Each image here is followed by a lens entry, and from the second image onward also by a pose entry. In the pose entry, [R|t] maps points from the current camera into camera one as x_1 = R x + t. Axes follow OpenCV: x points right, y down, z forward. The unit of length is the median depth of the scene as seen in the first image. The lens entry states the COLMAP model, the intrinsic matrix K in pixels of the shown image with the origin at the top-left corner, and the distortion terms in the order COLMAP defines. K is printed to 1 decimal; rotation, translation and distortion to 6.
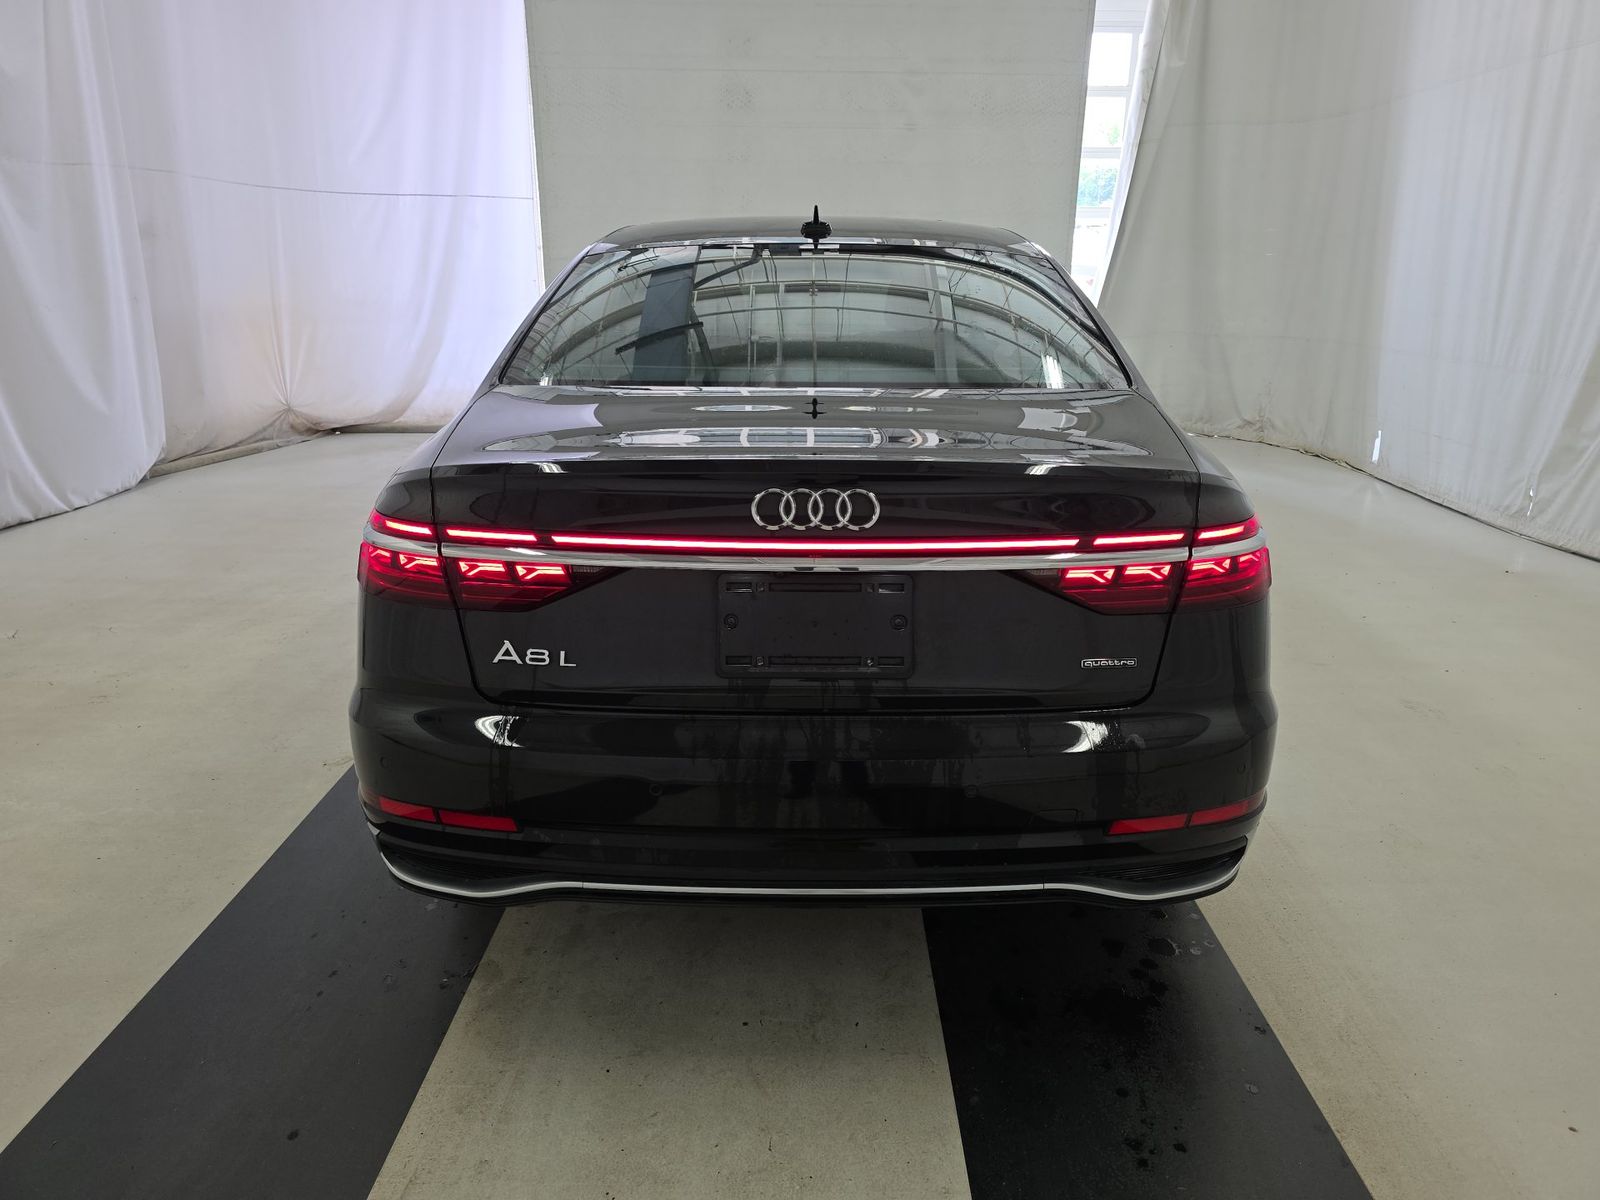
lens RADIAL K [[1076.9, 0, 810.7], [0, 1076.9, 601.5], [0, 0, 1]] dist [-0.014834, -0.005081]
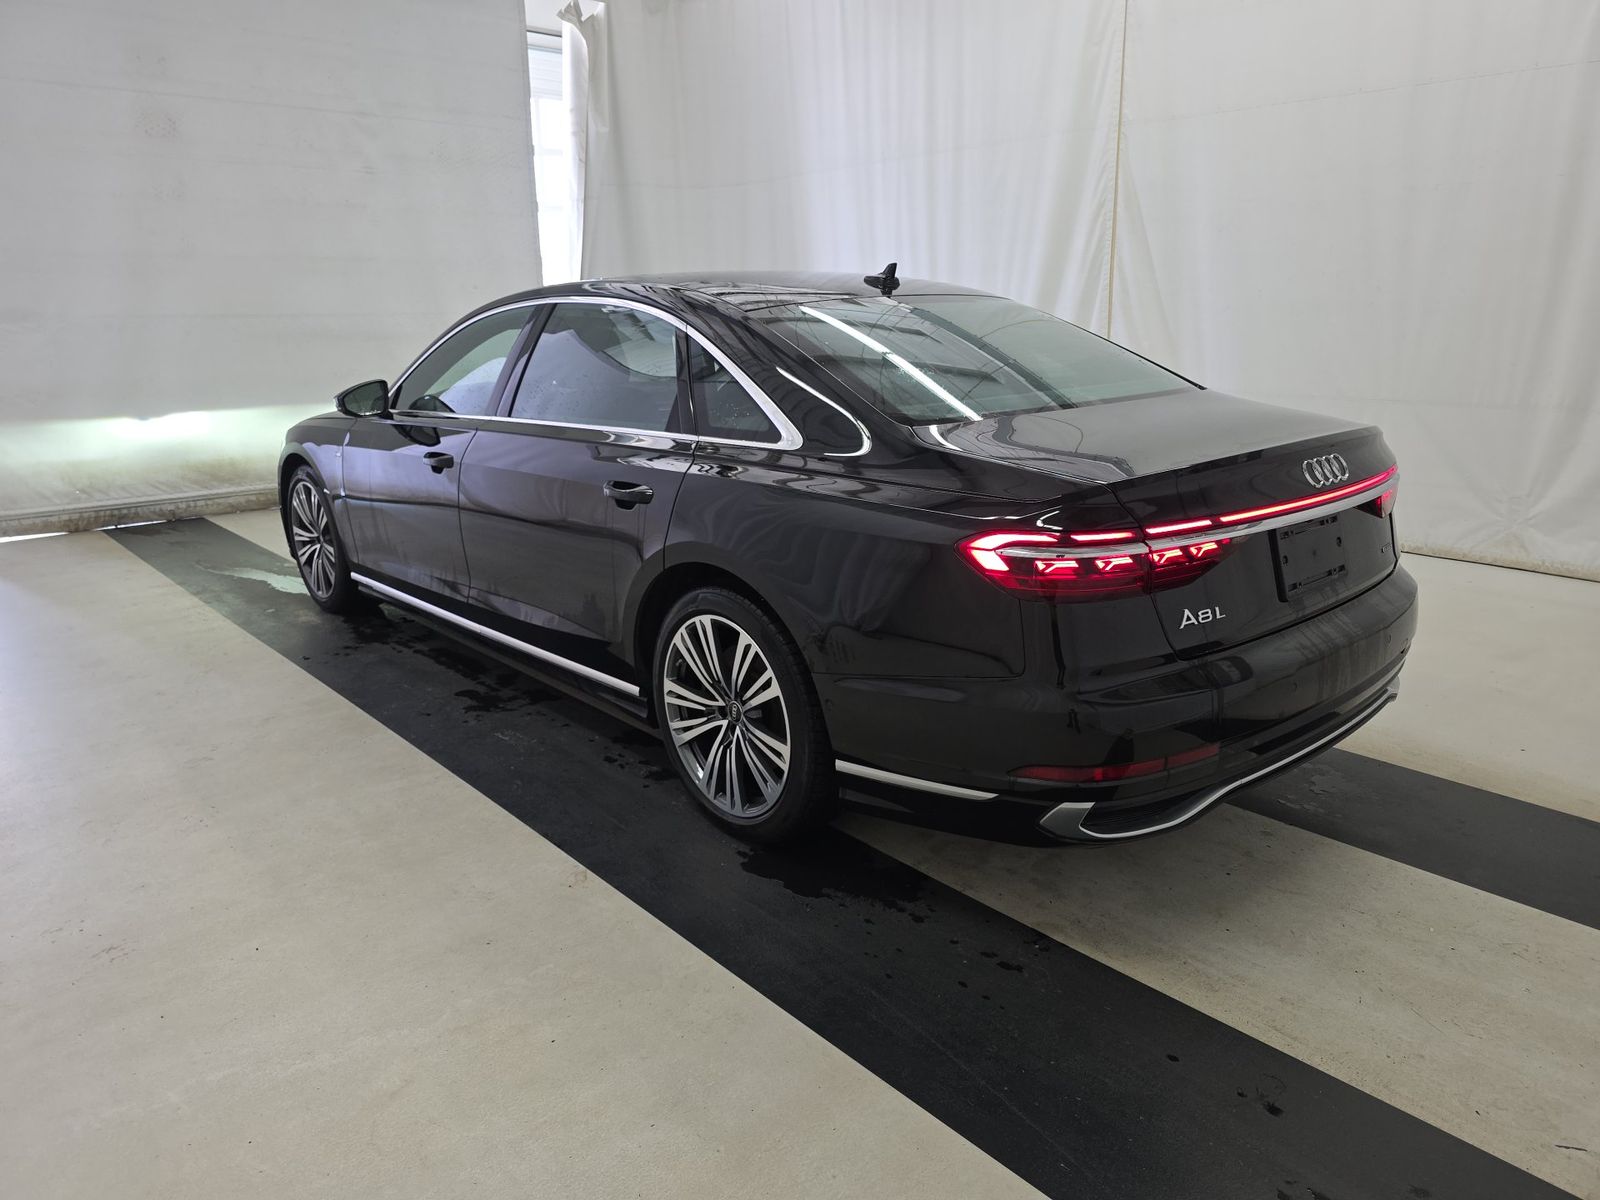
lens RADIAL K [[1076.9, 0, 807.6], [0, 1076.9, 609.8], [0, 0, 1]] dist [-0.014834, -0.005081]
pose [[0.751649, -0.187168, 0.632449, -1.326728], [0.206934, 0.977396, 0.043317, -0.102373], [-0.626261, 0.098316, 0.773390, 0.279079]]
